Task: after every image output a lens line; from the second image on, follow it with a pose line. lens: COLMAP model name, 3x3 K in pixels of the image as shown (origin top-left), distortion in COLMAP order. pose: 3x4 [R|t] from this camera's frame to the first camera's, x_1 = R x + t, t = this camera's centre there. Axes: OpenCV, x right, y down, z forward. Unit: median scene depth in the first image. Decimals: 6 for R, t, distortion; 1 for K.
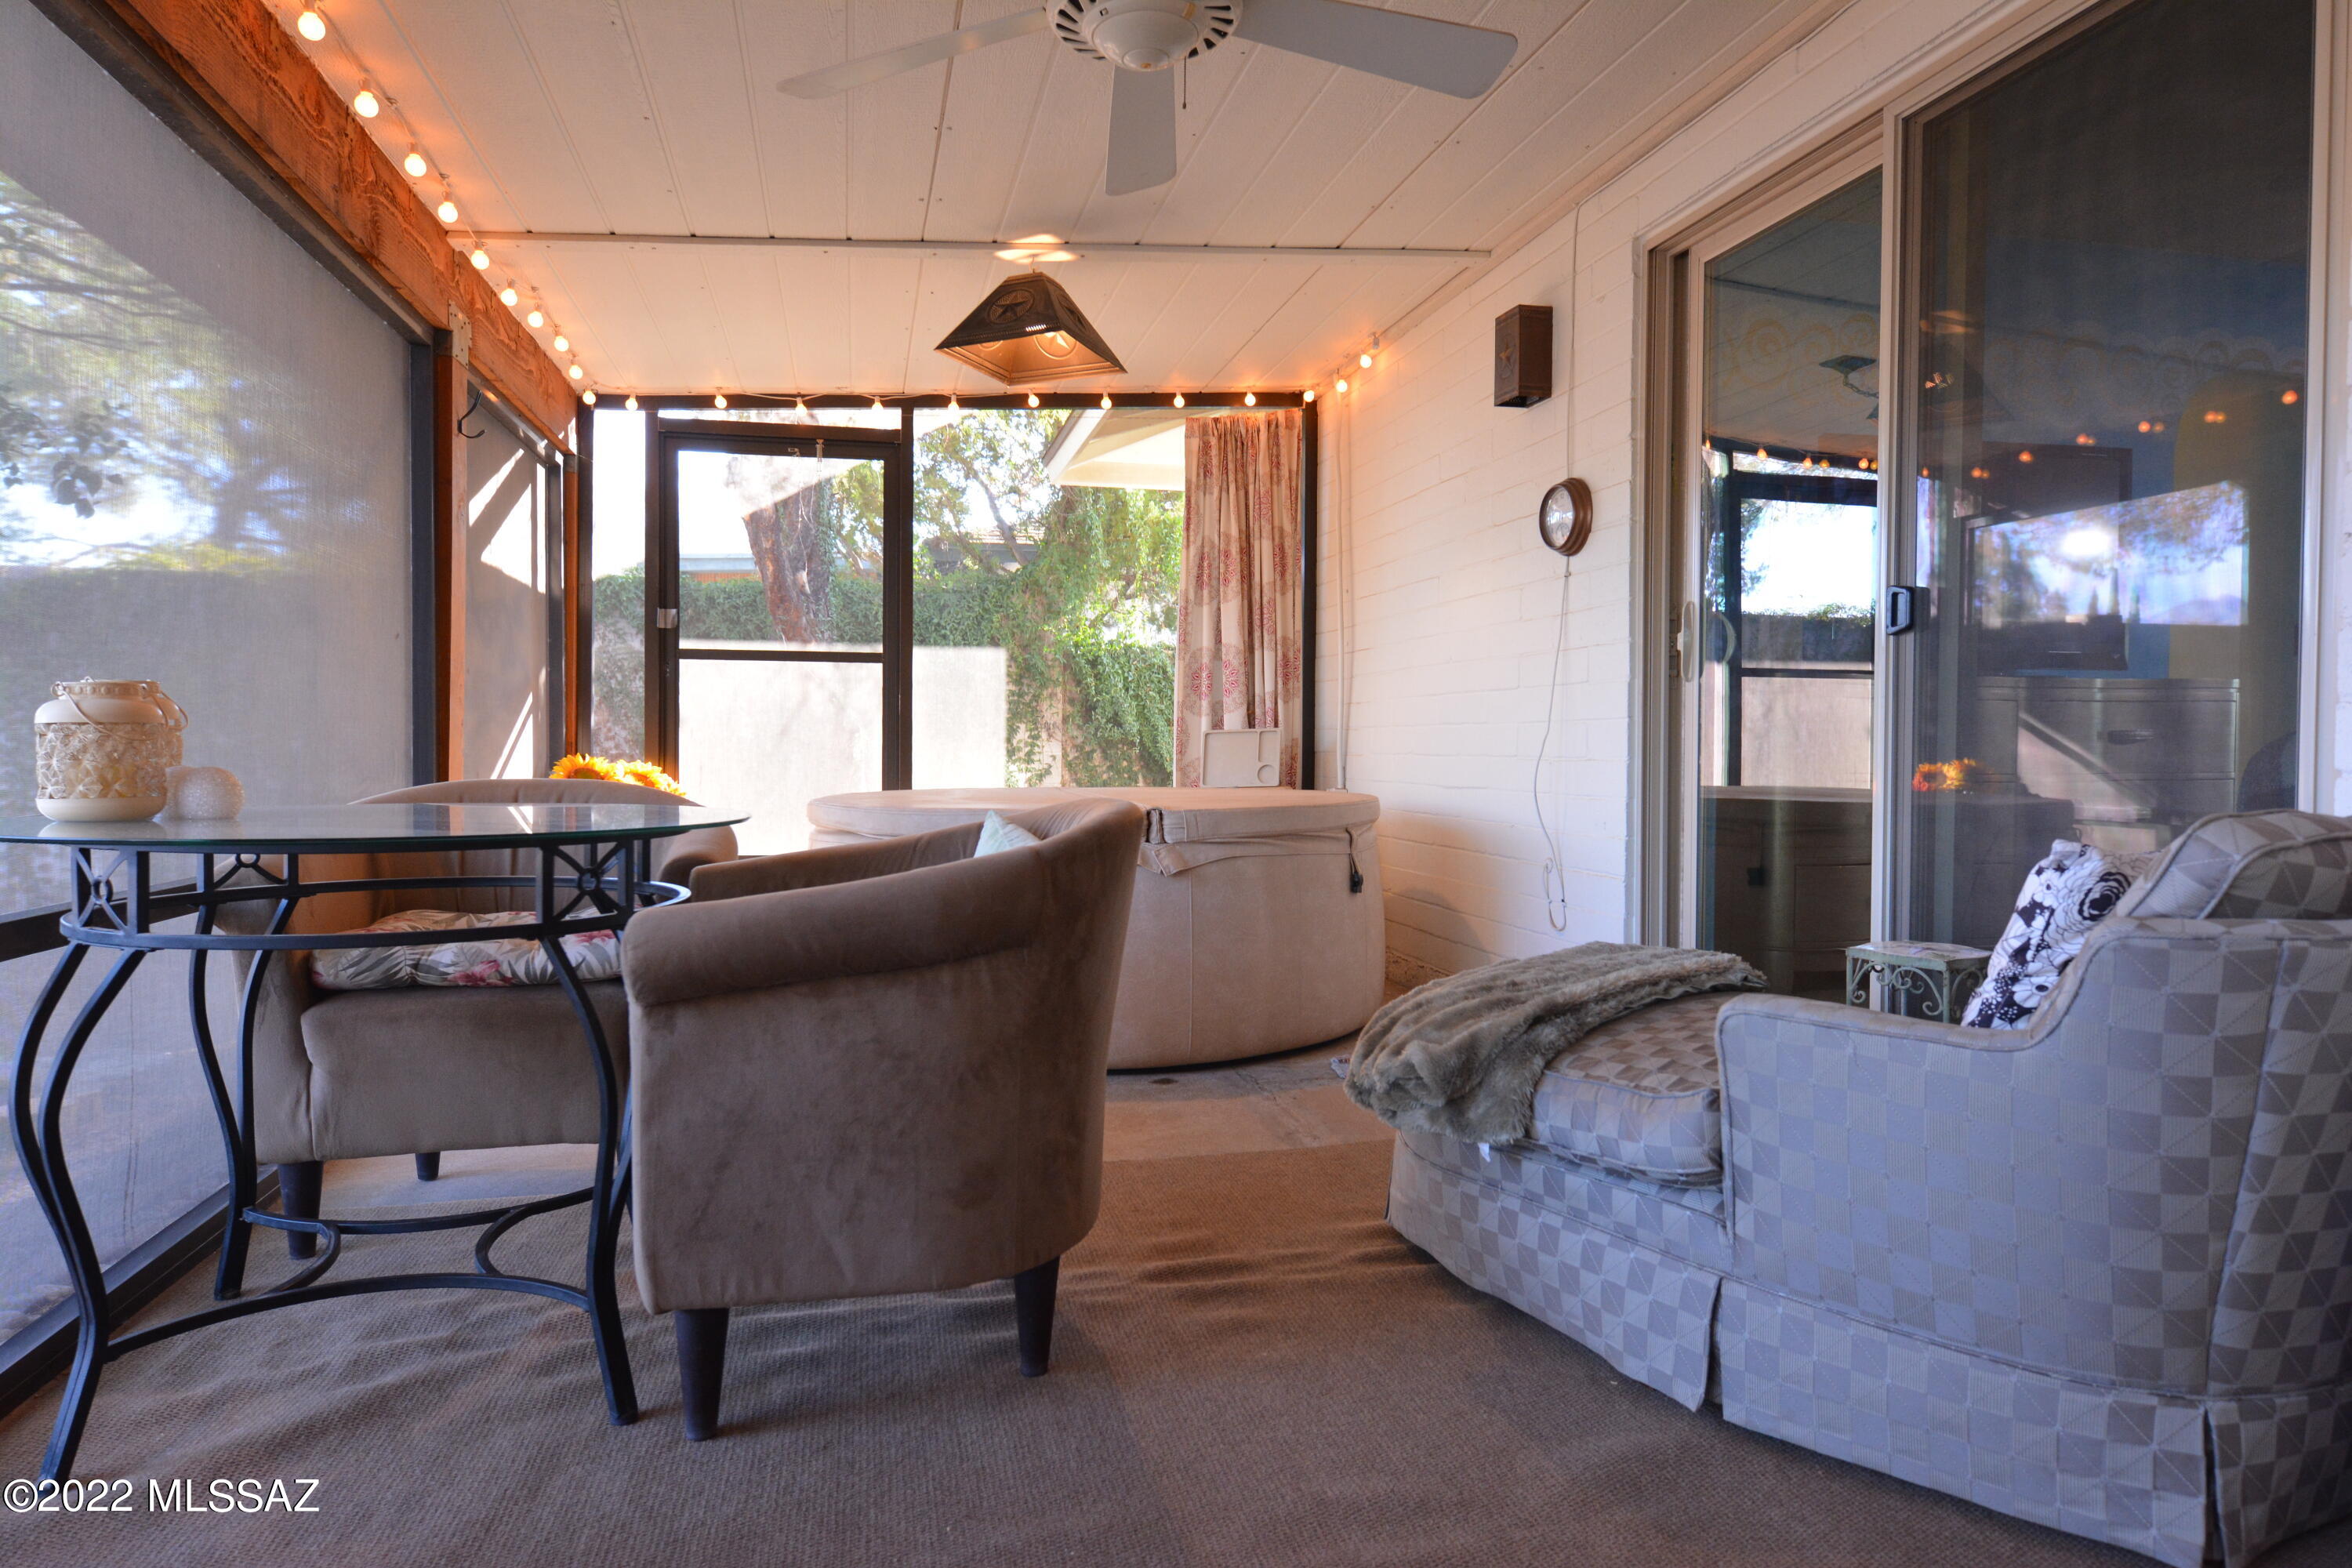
lens RADIAL K [[1438.6, 0, 1176.8], [0, 1438.6, 778.4], [0, 0, 1]] dist [0.011977, -0.002578]
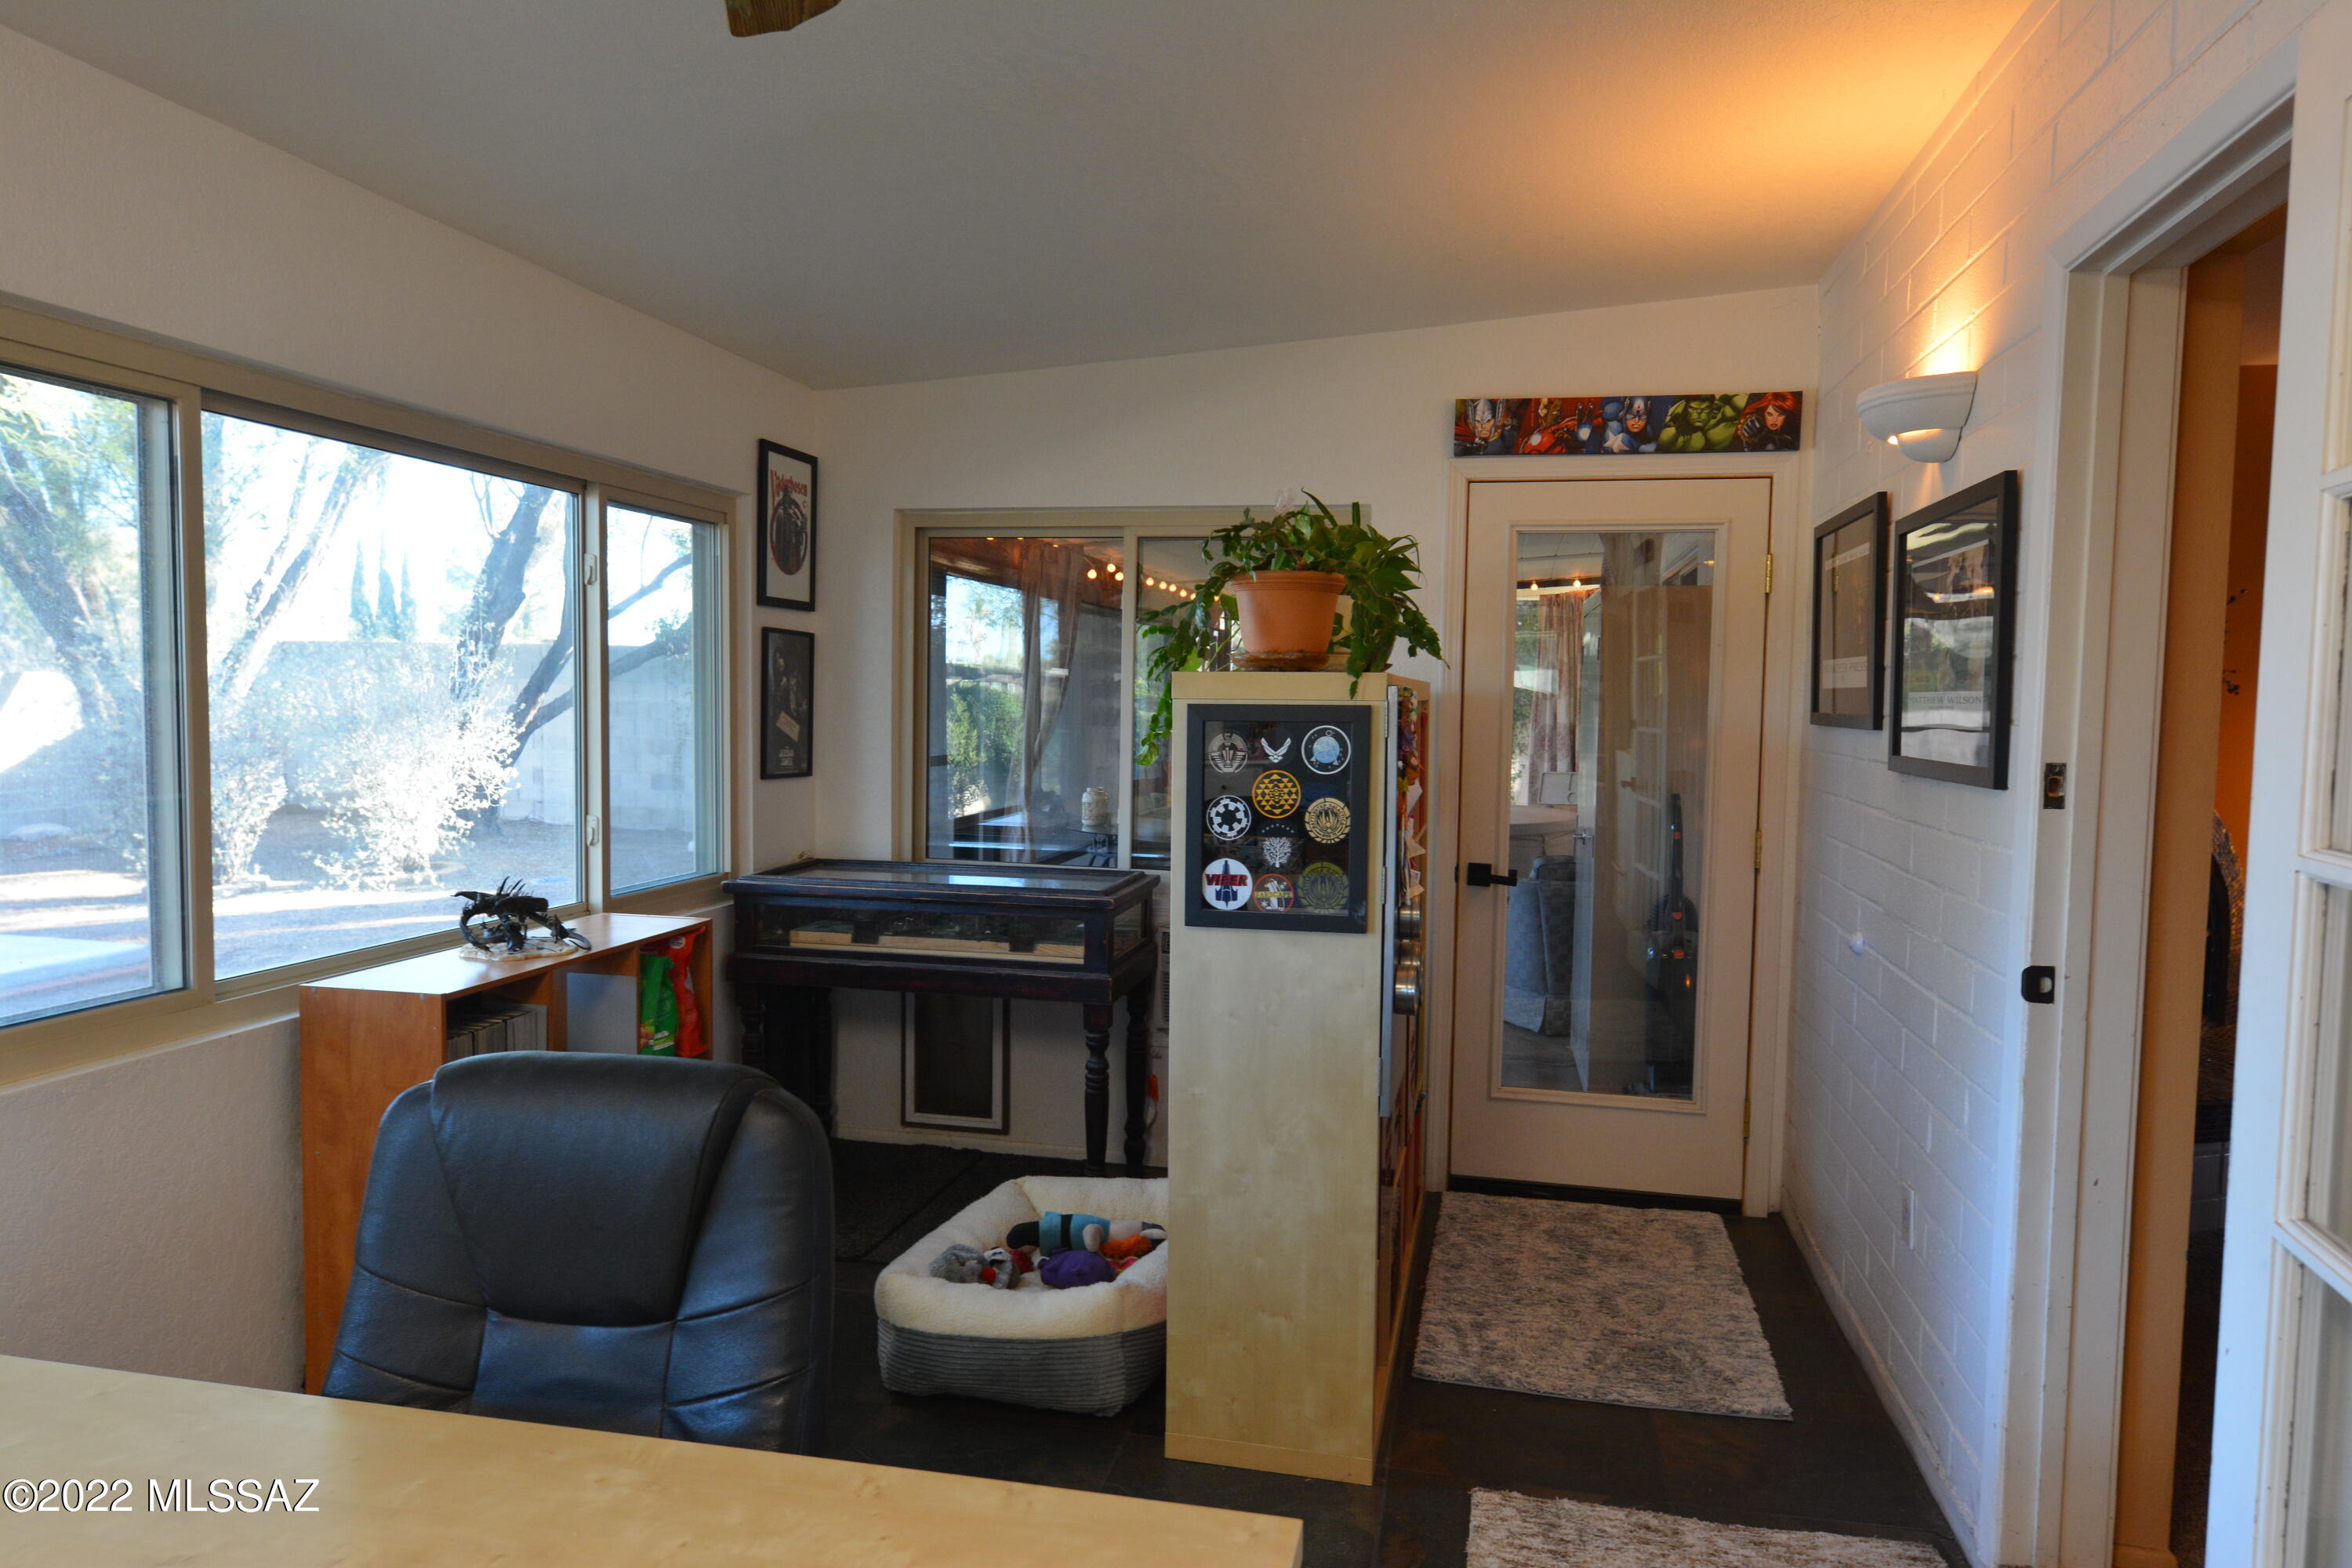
lens RADIAL K [[1438.6, 0, 1182.0], [0, 1438.6, 773.5], [0, 0, 1]] dist [0.011977, -0.002578]
pose [[0.900842, 0.035710, -0.432677, 0.663071], [-0.019624, 0.998942, 0.041587, -0.163627], [0.433704, -0.028972, 0.900589, -1.373197]]
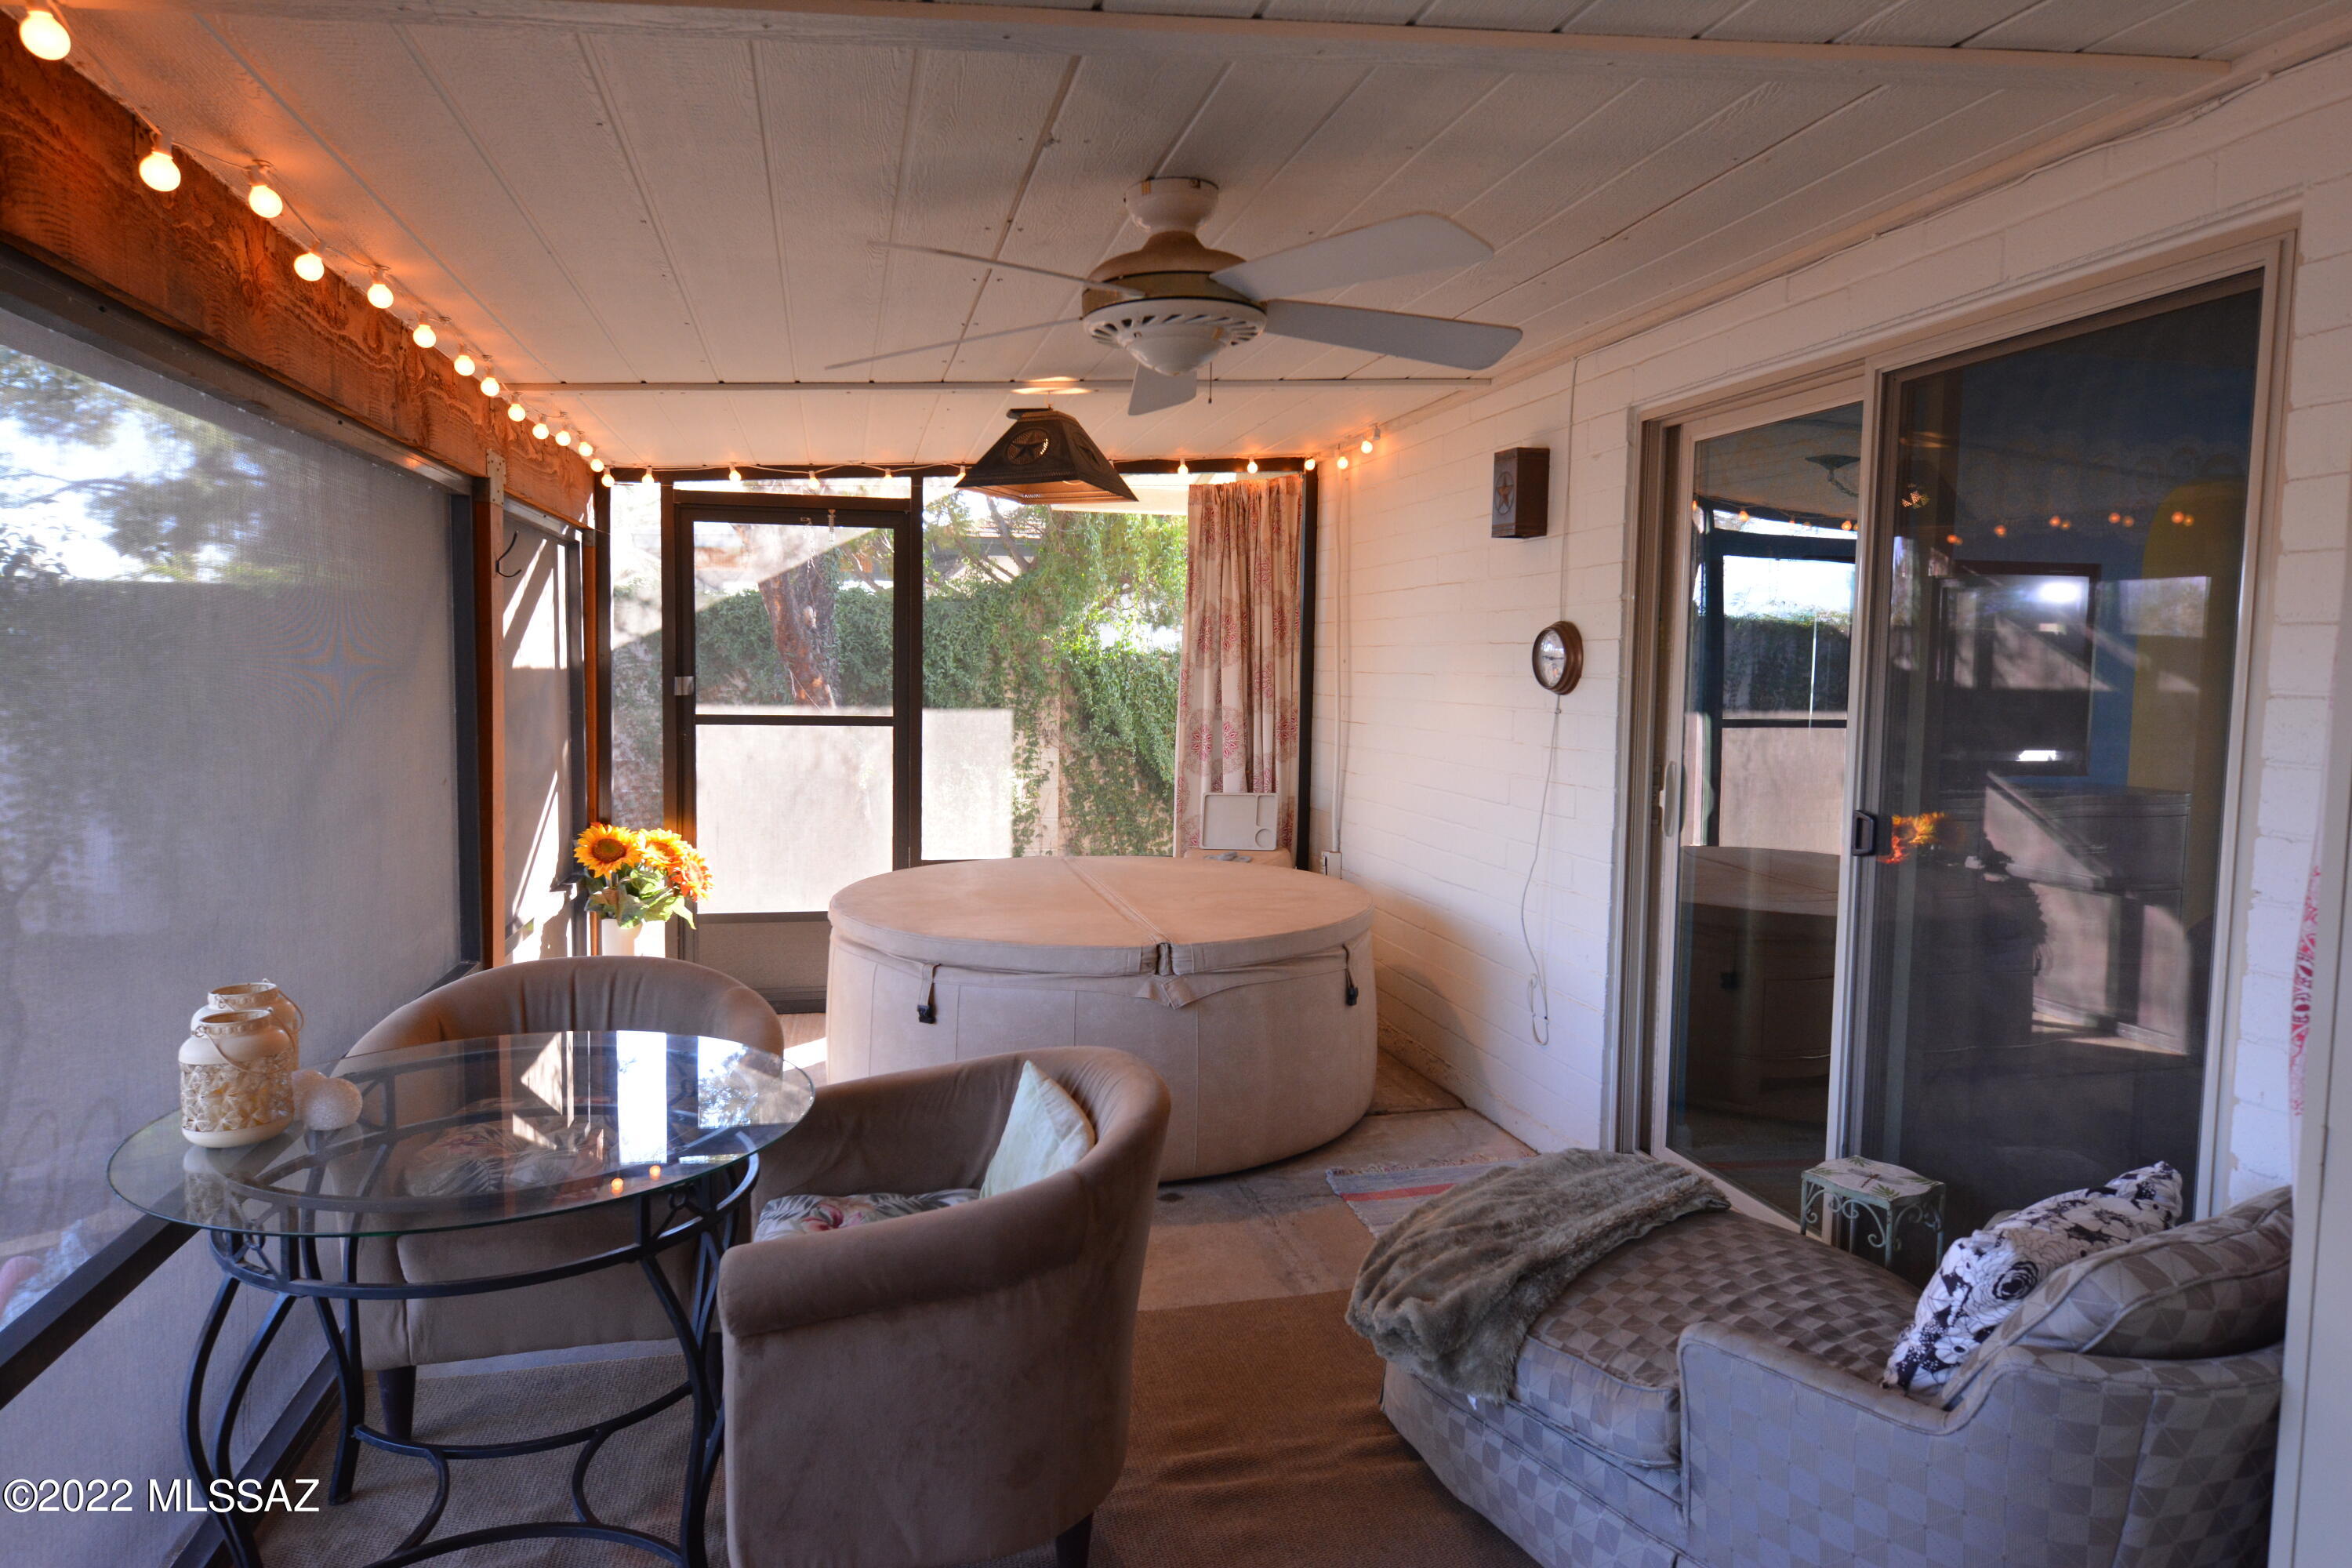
lens RADIAL K [[1438.6, 0, 1178.4], [0, 1438.6, 776.5], [0, 0, 1]] dist [0.011977, -0.002578]
pose [[0.999888, 0.009015, 0.011964, -0.020258], [-0.009692, 0.998280, 0.057814, -0.177394], [-0.011423, -0.057923, 0.998256, -0.056450]]
